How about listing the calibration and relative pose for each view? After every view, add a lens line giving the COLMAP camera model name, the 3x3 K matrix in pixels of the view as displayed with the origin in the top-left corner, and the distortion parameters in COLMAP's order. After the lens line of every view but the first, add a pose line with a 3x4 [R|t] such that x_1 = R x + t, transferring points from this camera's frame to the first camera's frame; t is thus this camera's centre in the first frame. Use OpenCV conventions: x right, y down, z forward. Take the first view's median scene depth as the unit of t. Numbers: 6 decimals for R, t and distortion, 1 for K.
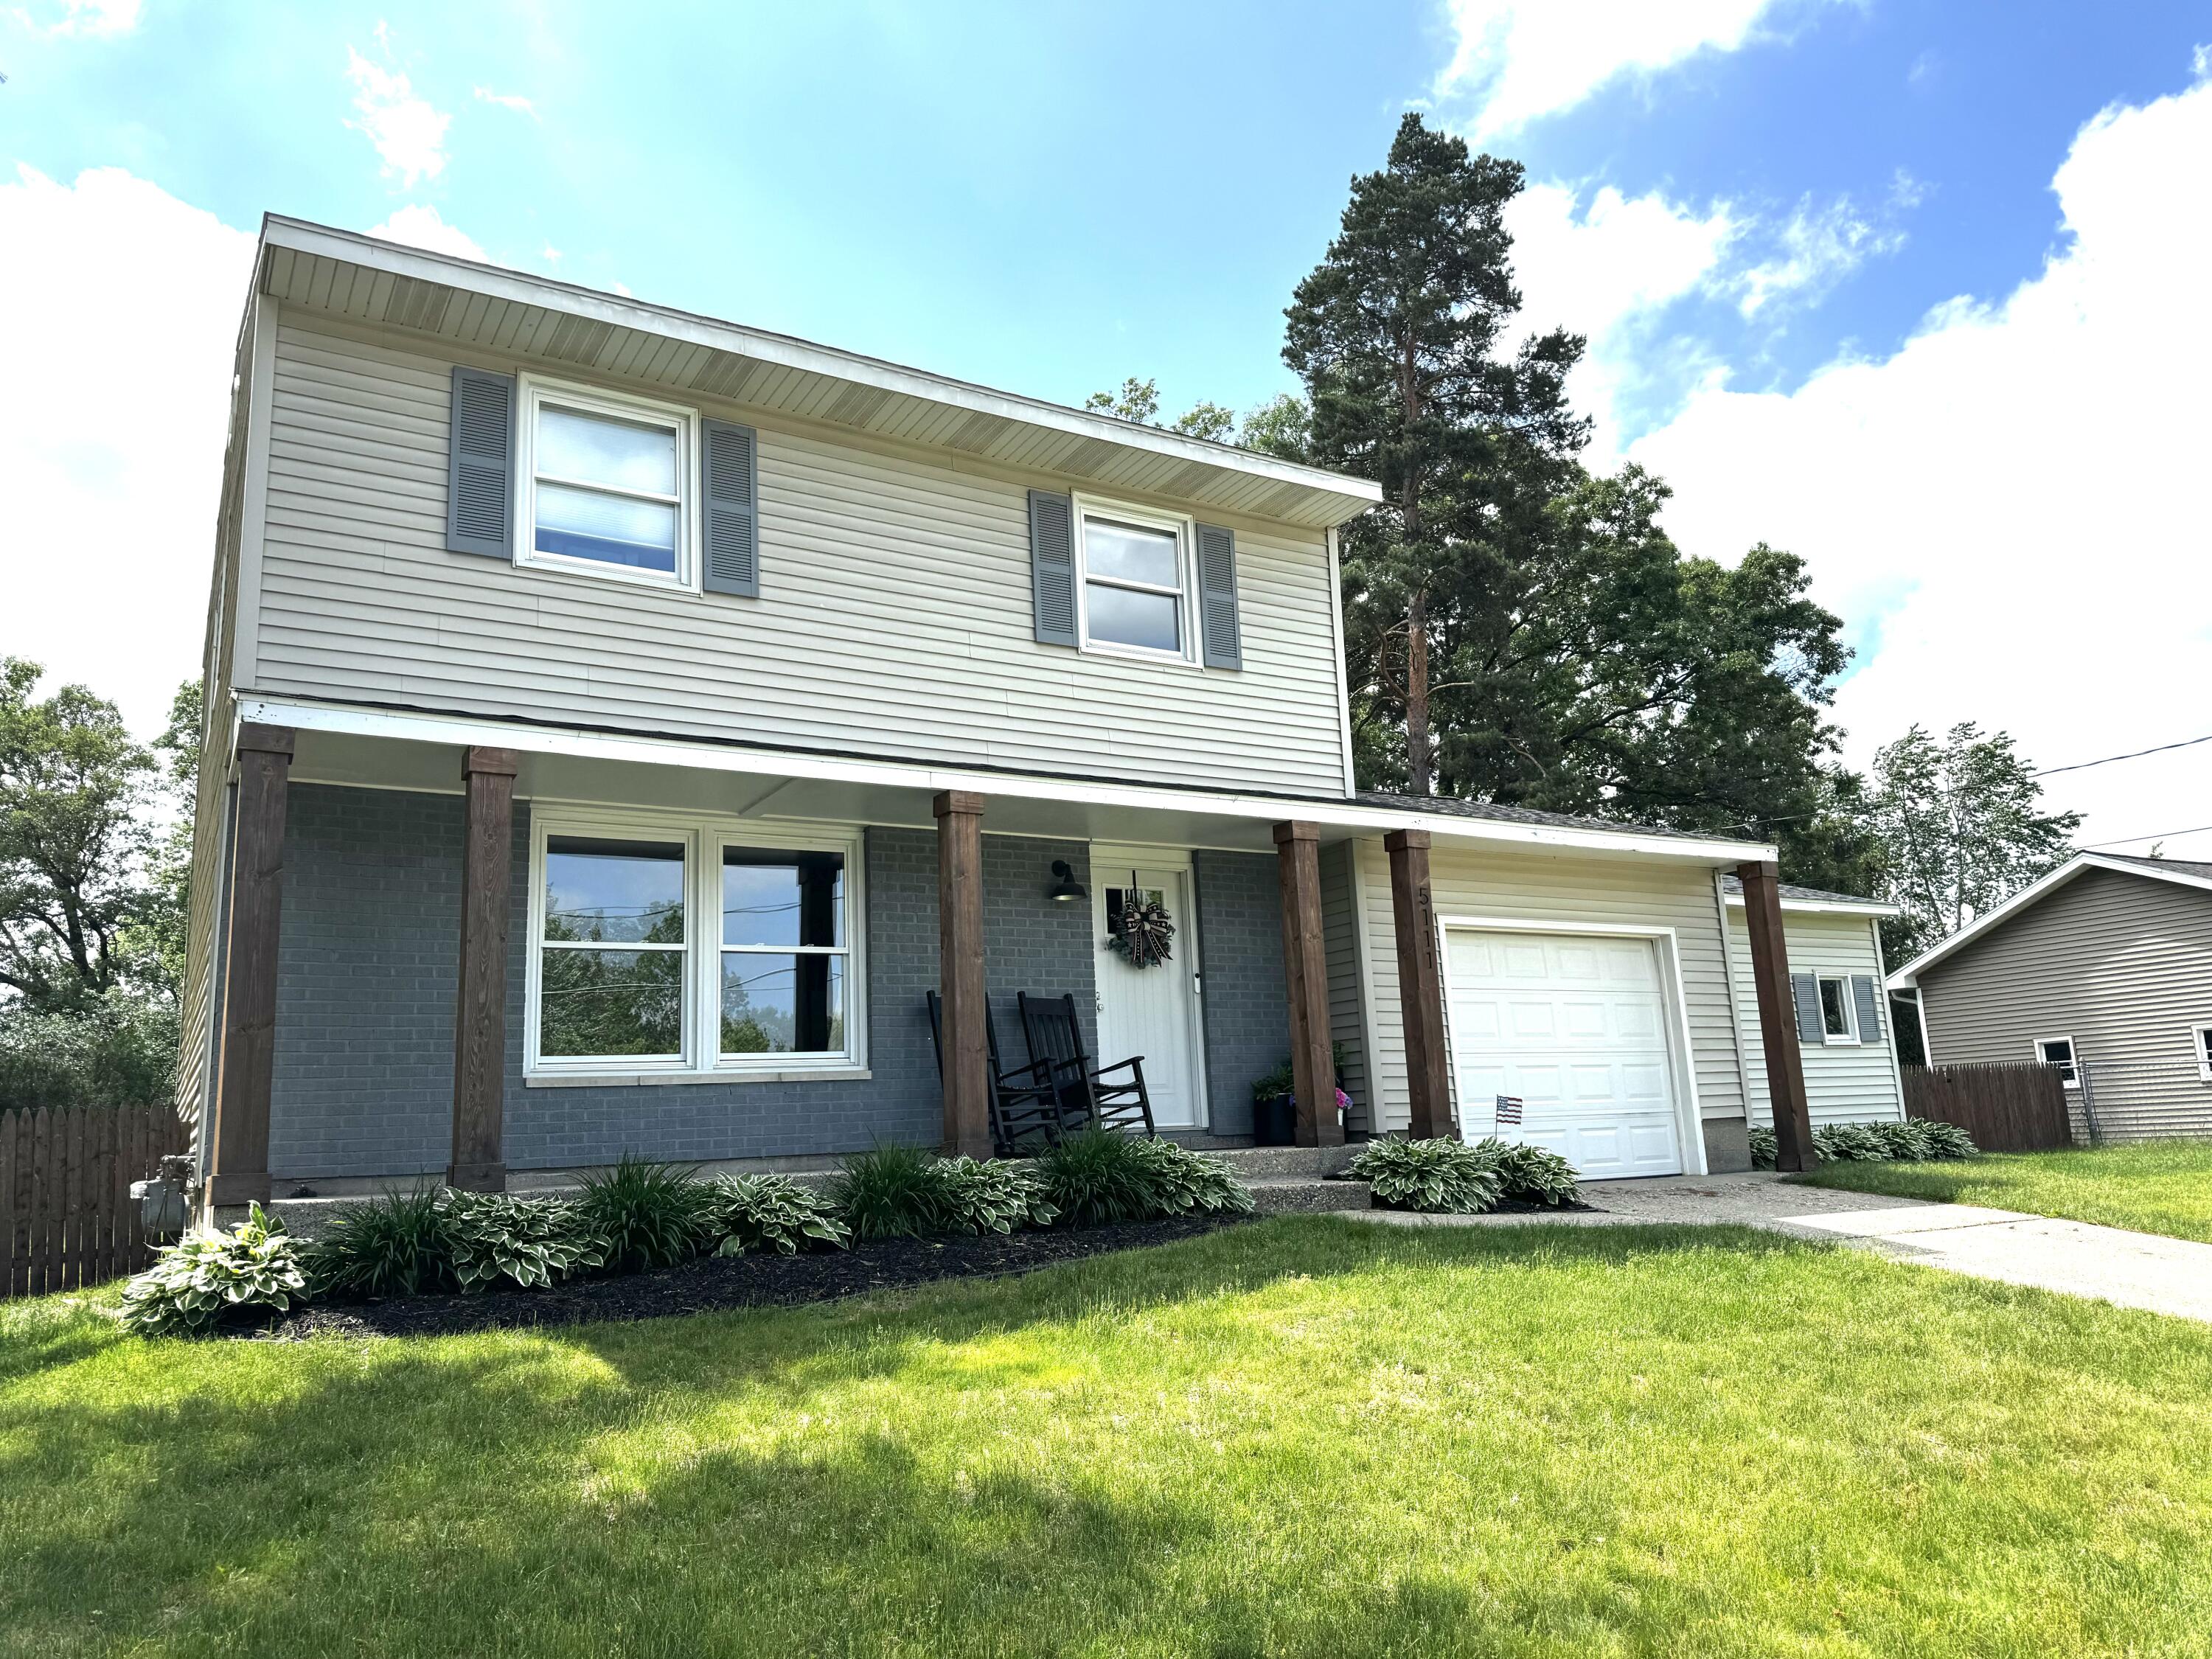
lens RADIAL K [[1577.0, 0, 1102.7], [0, 1577.0, 825.8], [0, 0, 1]] dist [0.092148, -0.001167]
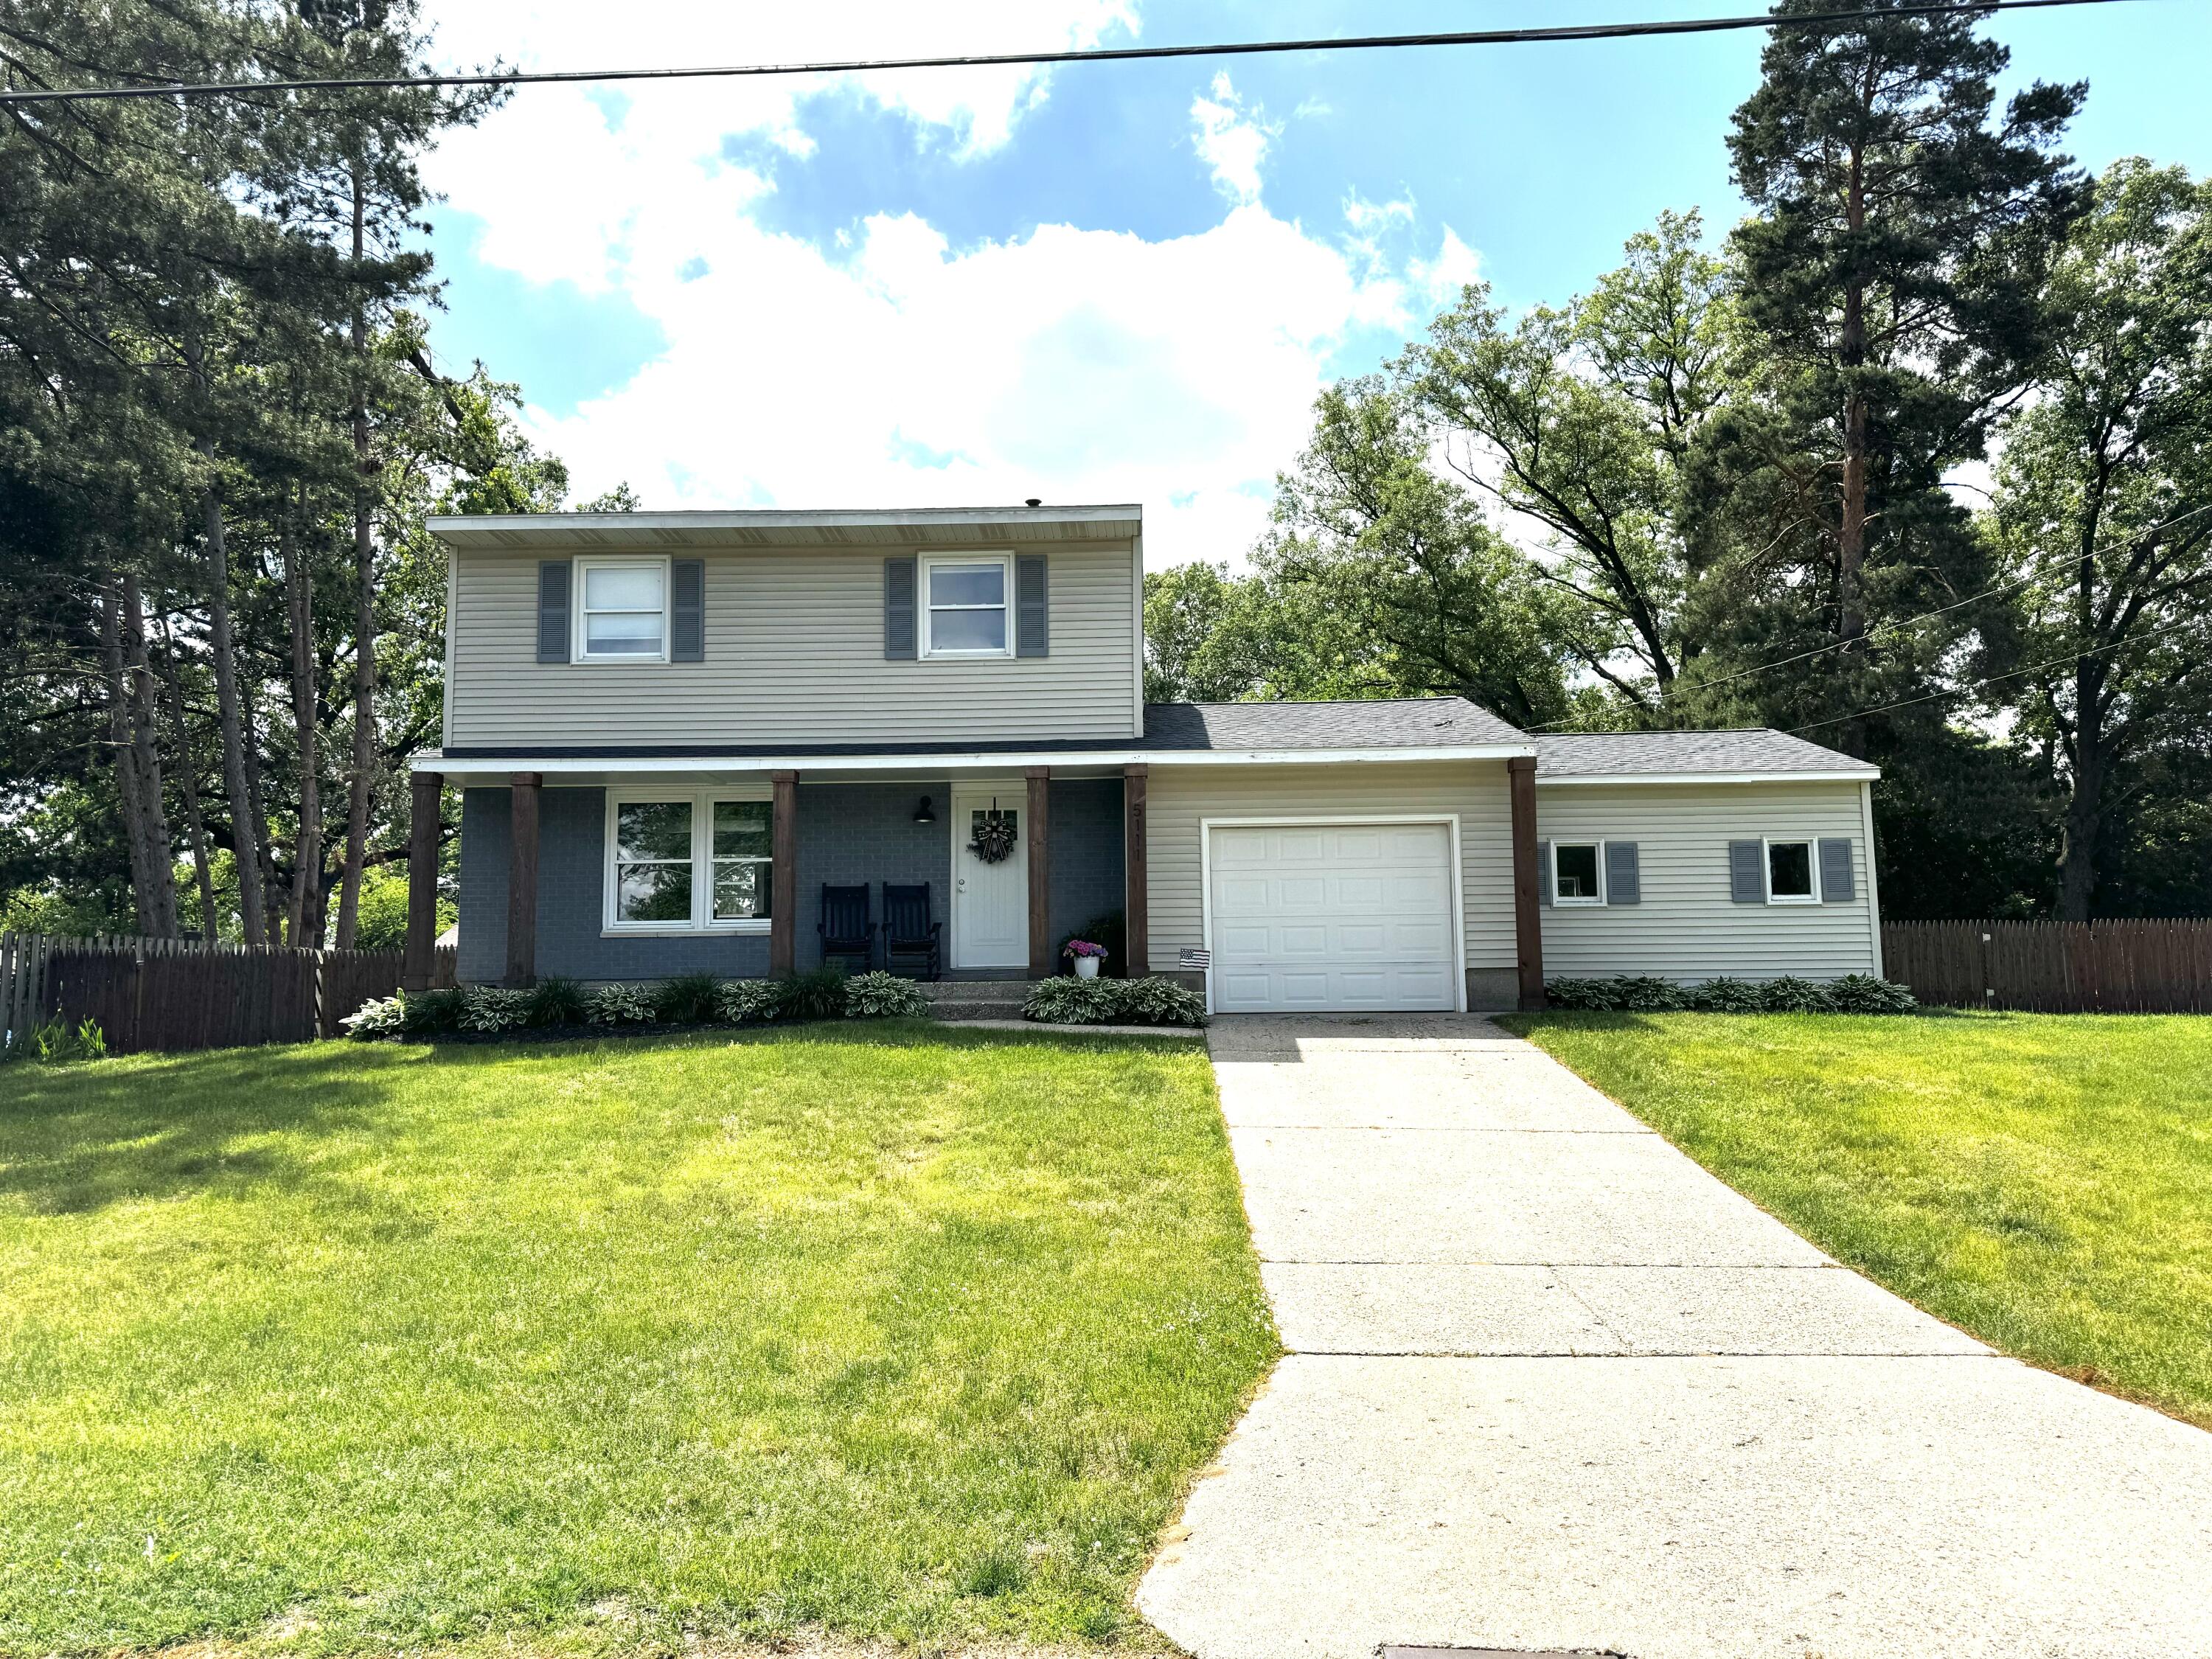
lens RADIAL K [[1577.0, 0, 1110.0], [0, 1577.0, 832.3], [0, 0, 1]] dist [0.092148, -0.001167]
pose [[0.832679, -0.026958, -0.553099, 1.029782], [0.083615, 0.993483, 0.077458, -0.050208], [0.547407, -0.110745, 0.829507, -0.202874]]
